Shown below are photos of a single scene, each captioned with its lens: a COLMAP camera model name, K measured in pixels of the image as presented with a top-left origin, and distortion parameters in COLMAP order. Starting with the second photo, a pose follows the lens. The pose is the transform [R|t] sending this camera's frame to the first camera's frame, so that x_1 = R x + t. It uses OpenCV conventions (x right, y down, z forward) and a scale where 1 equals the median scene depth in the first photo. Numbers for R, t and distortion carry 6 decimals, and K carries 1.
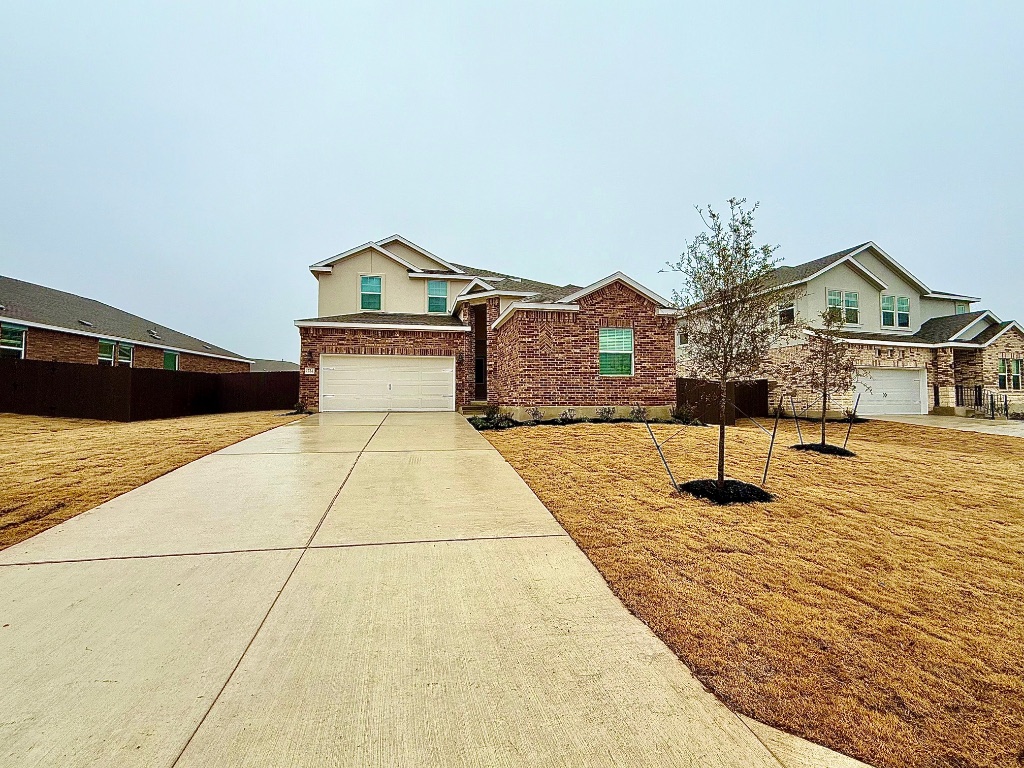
lens RADIAL K [[409.2, 0, 509.7], [0, 409.2, 383.1], [0, 0, 1]] dist [0.000158, -0.000037]
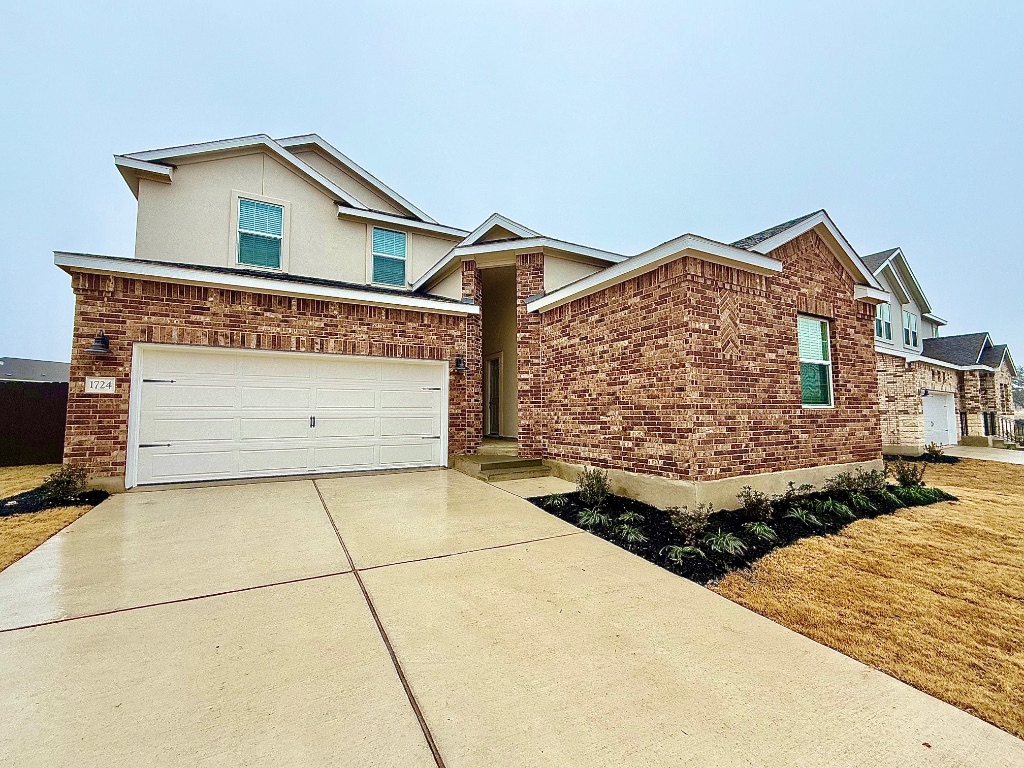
lens RADIAL K [[426.1, 0, 512.0], [0, 426.1, 384.0], [0, 0, 1]] dist [-0.000468, 0.000108]
pose [[0.959216, 0.018663, 0.282059, -0.207728], [-0.010275, 0.999461, -0.031188, -0.020474], [-0.282489, 0.027018, 0.958890, 0.457648]]
